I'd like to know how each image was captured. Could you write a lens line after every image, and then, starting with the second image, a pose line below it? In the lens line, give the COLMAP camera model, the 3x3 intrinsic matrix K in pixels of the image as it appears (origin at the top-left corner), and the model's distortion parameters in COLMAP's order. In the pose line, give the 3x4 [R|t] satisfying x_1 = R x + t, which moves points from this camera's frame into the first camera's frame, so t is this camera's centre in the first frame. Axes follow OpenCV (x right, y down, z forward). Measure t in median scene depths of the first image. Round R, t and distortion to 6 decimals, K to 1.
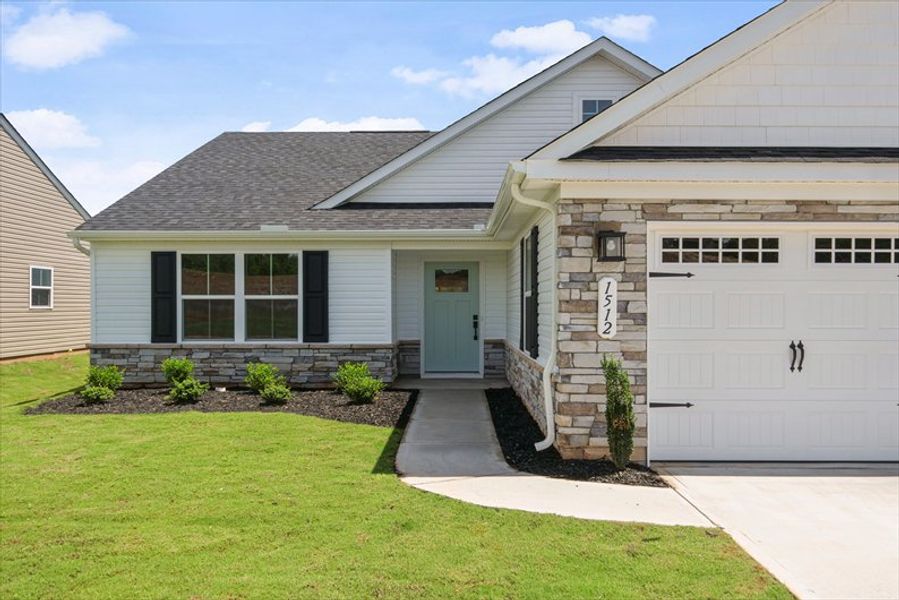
lens RADIAL K [[486.2, 0, 454.0], [0, 486.2, 313.8], [0, 0, 1]] dist [-0.000566, -0.000130]
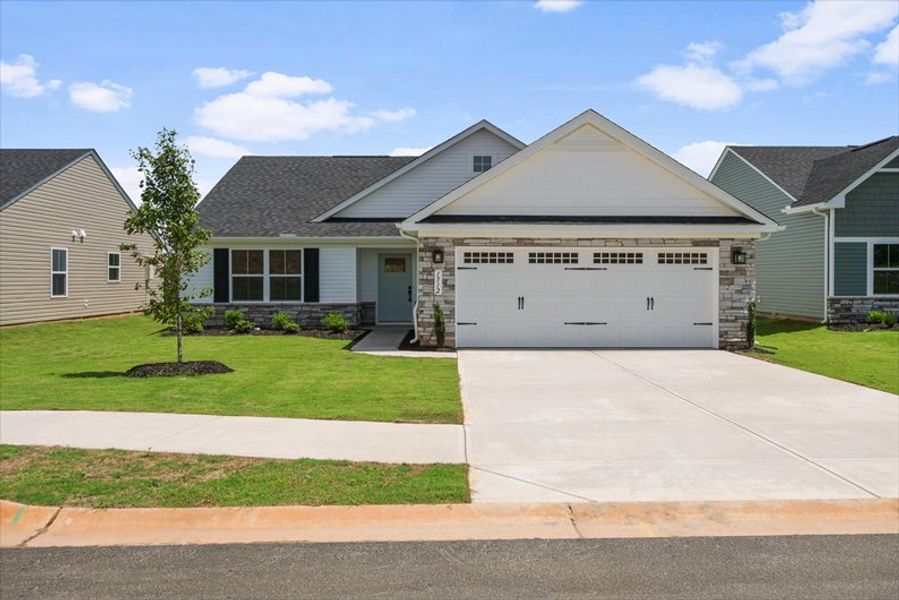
lens RADIAL K [[482.4, 0, 450.2], [0, 482.4, 287.4], [0, 0, 1]] dist [-0.000366, -0.000070]
pose [[0.999732, 0.000688, 0.023136, 0.165018], [-0.000711, 0.999999, 0.000955, 0.005241], [-0.023136, -0.000972, 0.999732, -0.714402]]
